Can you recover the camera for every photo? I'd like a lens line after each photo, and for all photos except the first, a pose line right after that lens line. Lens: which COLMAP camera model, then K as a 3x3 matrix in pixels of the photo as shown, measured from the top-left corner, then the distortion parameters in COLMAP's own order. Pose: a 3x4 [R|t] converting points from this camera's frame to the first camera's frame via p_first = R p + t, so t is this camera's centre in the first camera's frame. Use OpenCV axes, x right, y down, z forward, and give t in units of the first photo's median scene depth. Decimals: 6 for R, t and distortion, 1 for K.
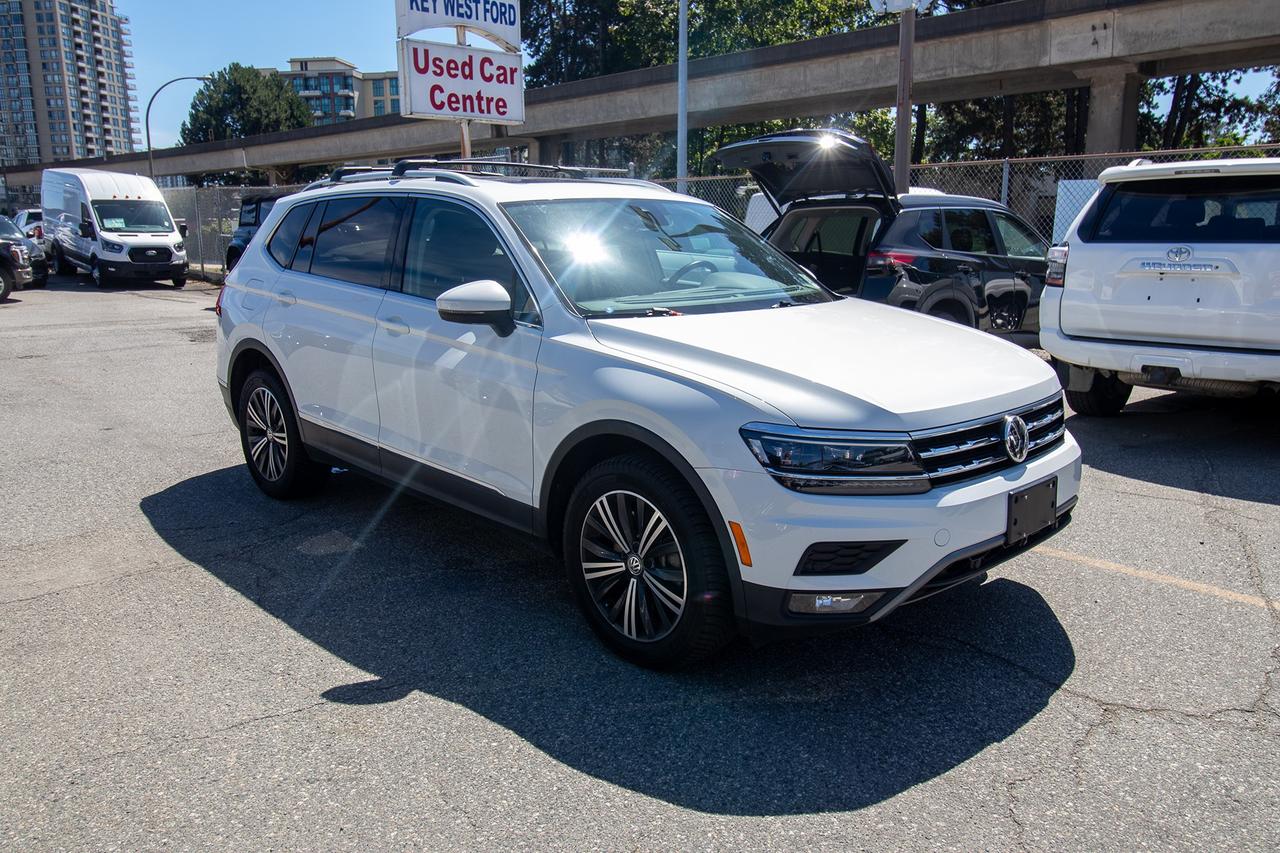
lens RADIAL K [[972.7, 0, 633.2], [0, 972.7, 425.2], [0, 0, 1]] dist [0.003755, -0.000136]
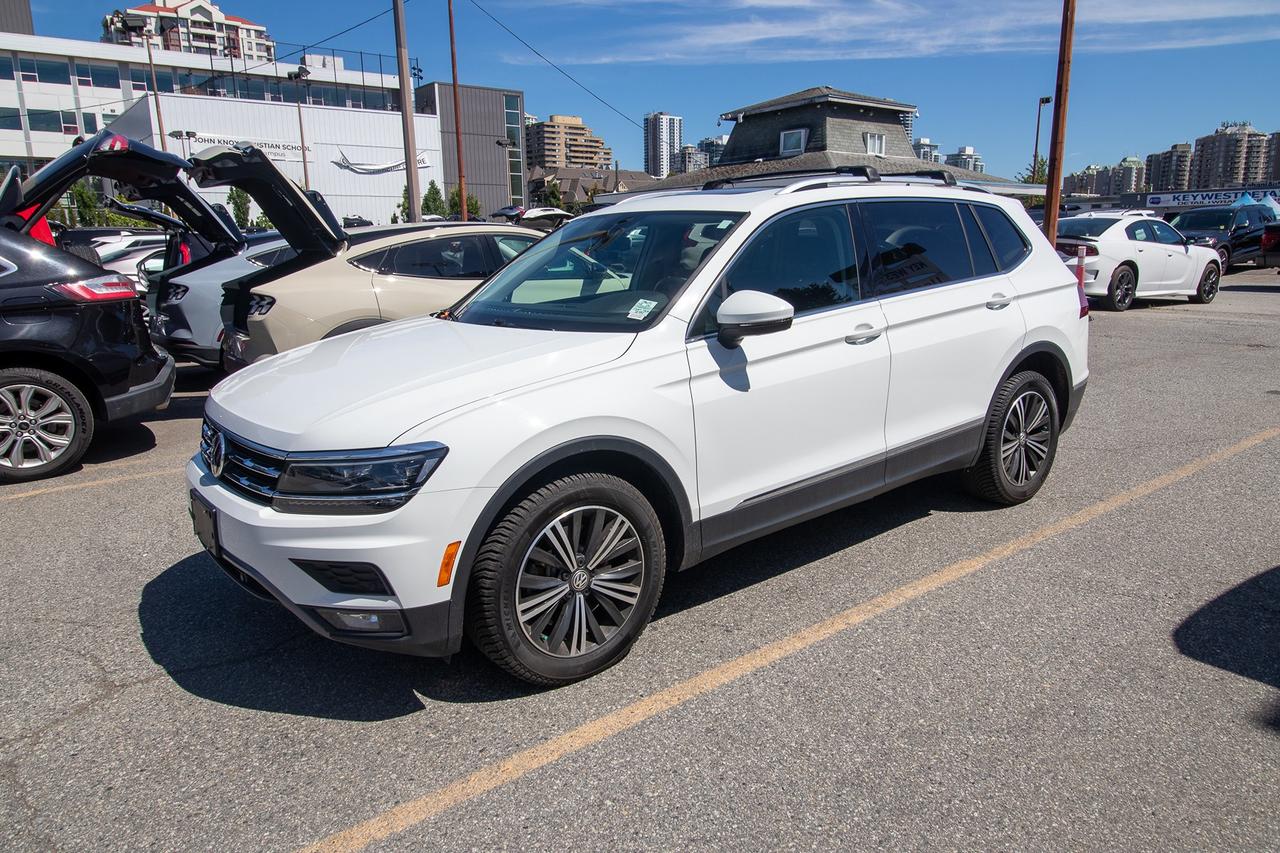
lens RADIAL K [[849.0, 0, 644.4], [0, 849.0, 428.1], [0, 0, 1]] dist [0.007417, -0.003289]
pose [[-0.094372, 0.220634, -0.970780, 0.224129], [-0.172750, 0.956710, 0.234230, -0.056028], [0.980434, 0.189807, -0.052172, 0.271339]]
